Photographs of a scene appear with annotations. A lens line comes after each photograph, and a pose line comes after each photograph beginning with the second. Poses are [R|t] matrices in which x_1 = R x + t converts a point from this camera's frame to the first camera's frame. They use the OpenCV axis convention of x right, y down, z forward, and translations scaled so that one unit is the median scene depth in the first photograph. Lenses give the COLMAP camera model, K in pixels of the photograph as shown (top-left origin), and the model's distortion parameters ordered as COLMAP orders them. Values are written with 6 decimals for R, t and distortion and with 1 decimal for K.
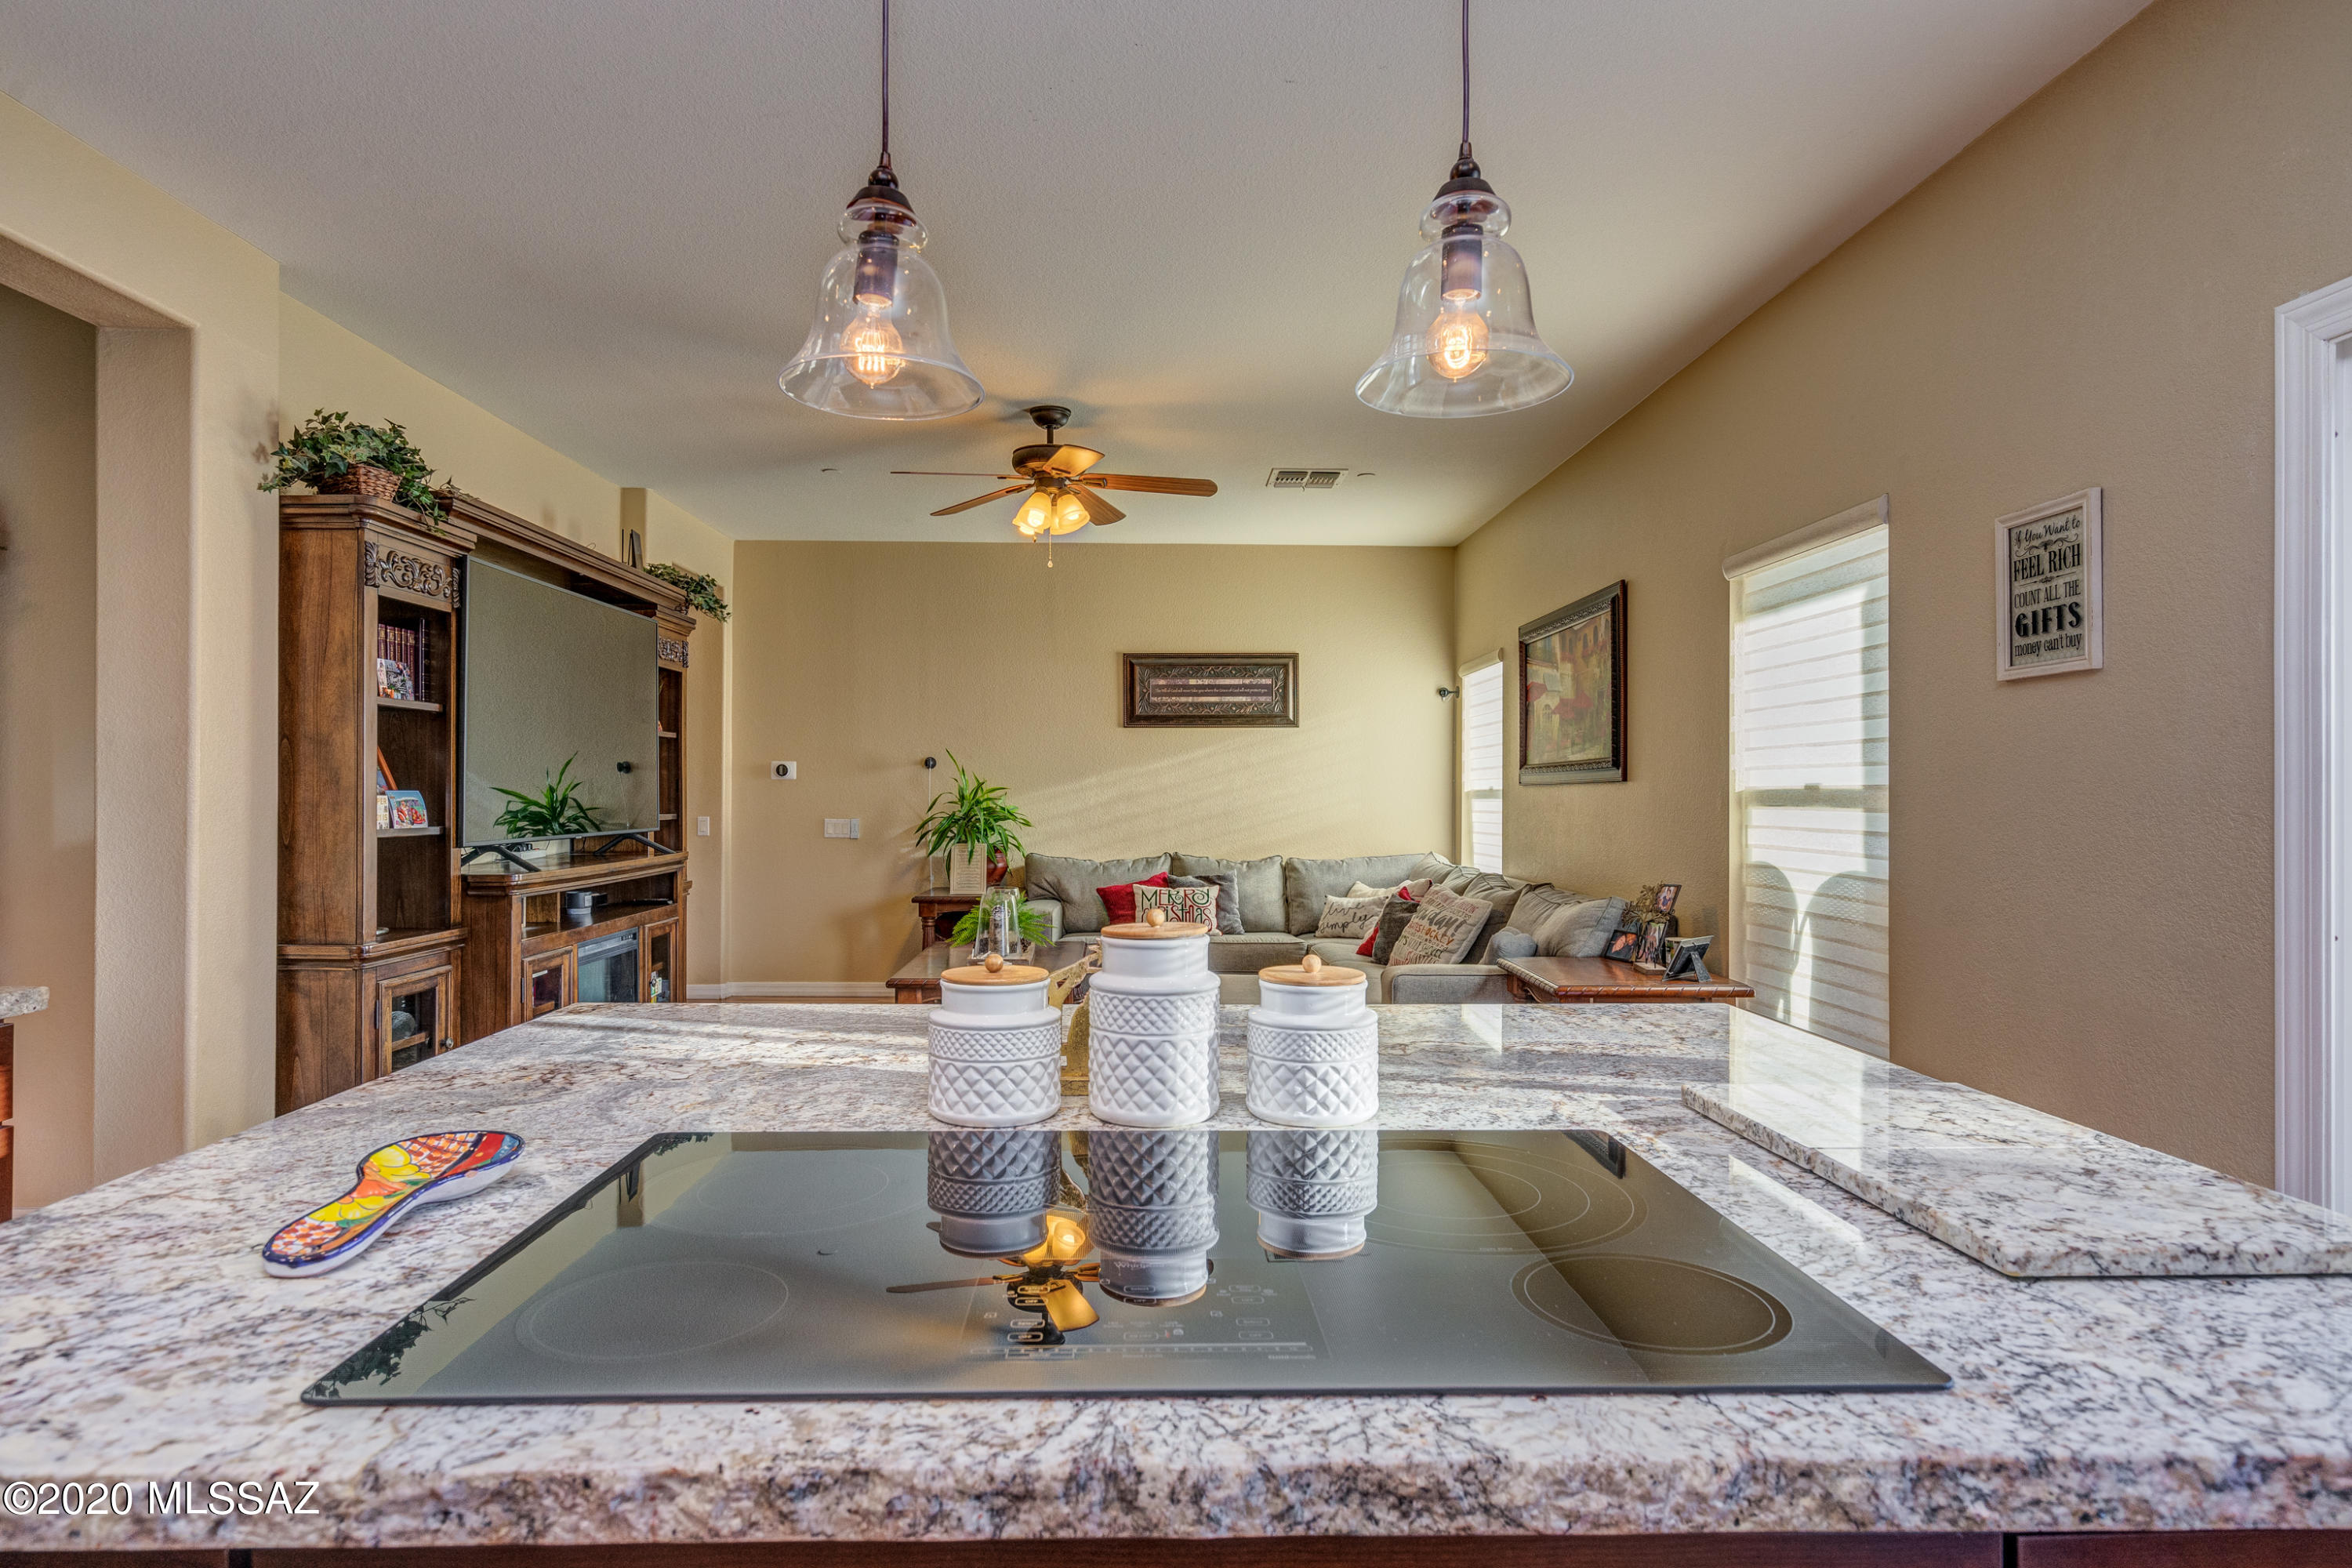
lens RADIAL K [[1289.6, 0, 1170.9], [0, 1289.6, 786.6], [0, 0, 1]] dist [0.000930, 0.004358]
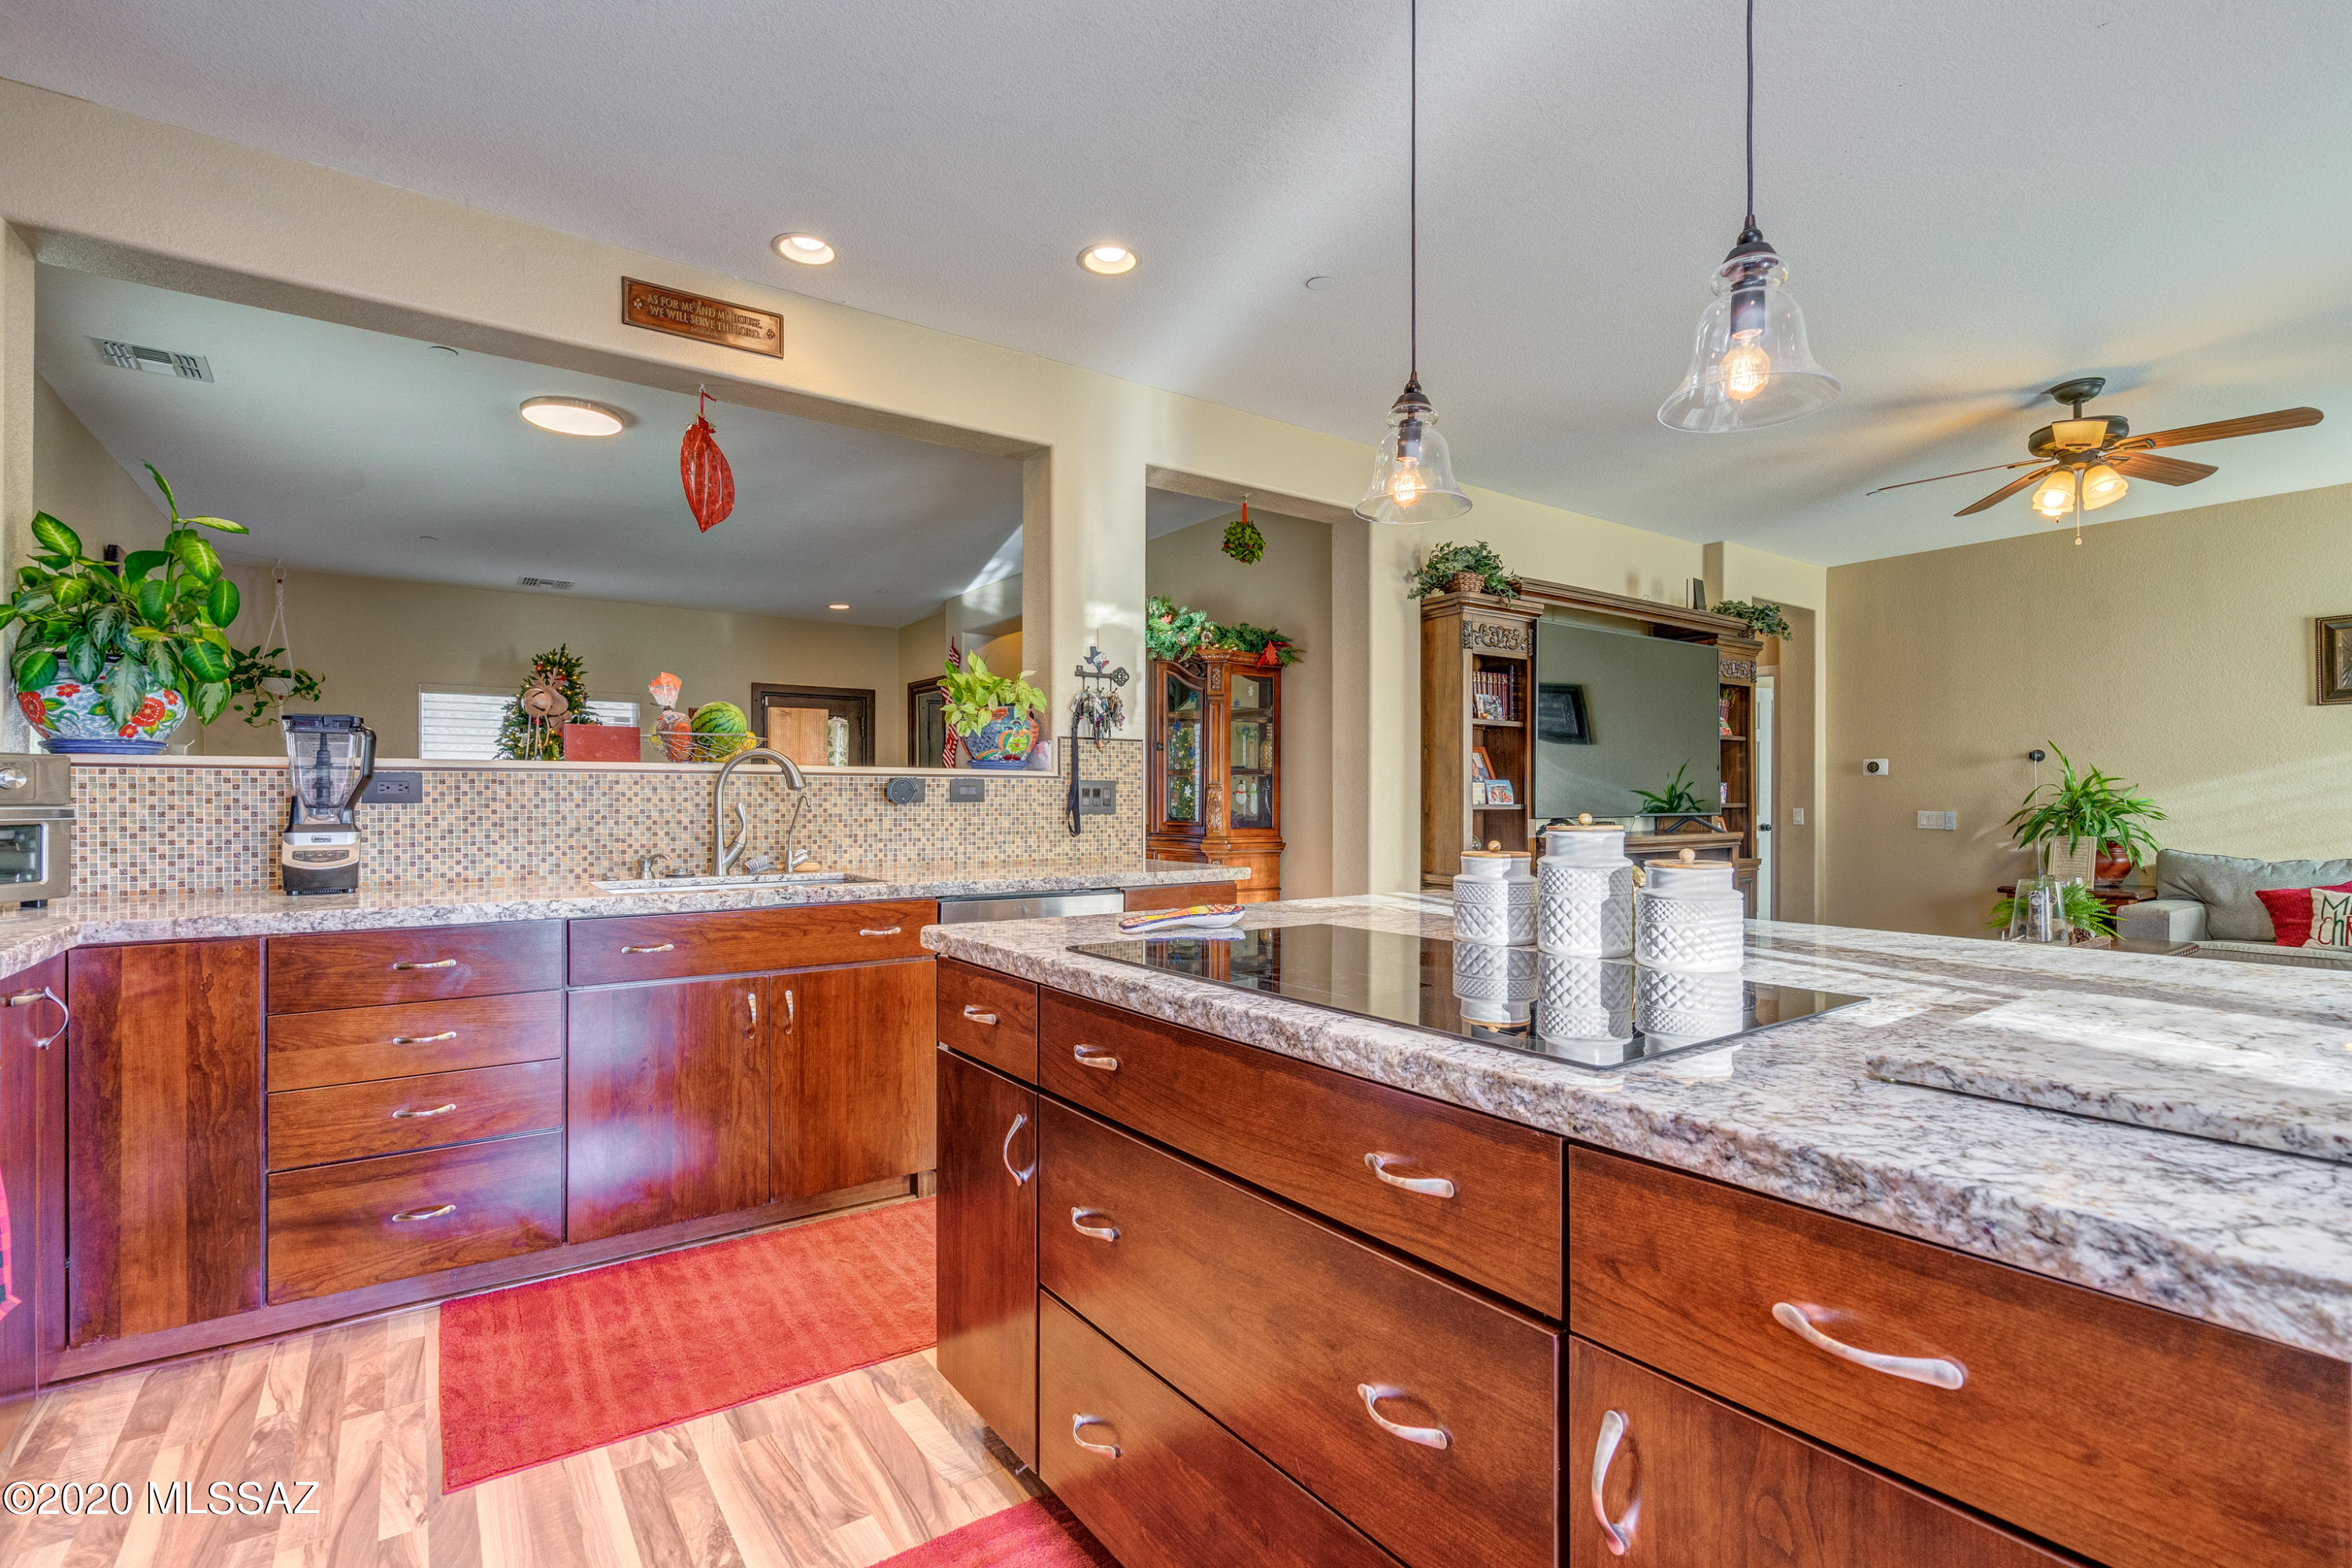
lens RADIAL K [[1082.8, 0, 1197.8], [0, 1082.8, 790.8], [0, 0, 1]] dist [0.004509, 0.000018]
pose [[0.575684, -0.010097, -0.817610, 0.237052], [0.004586, 0.999948, -0.009119, 0.025050], [0.817659, 0.001500, 0.575701, -0.021789]]
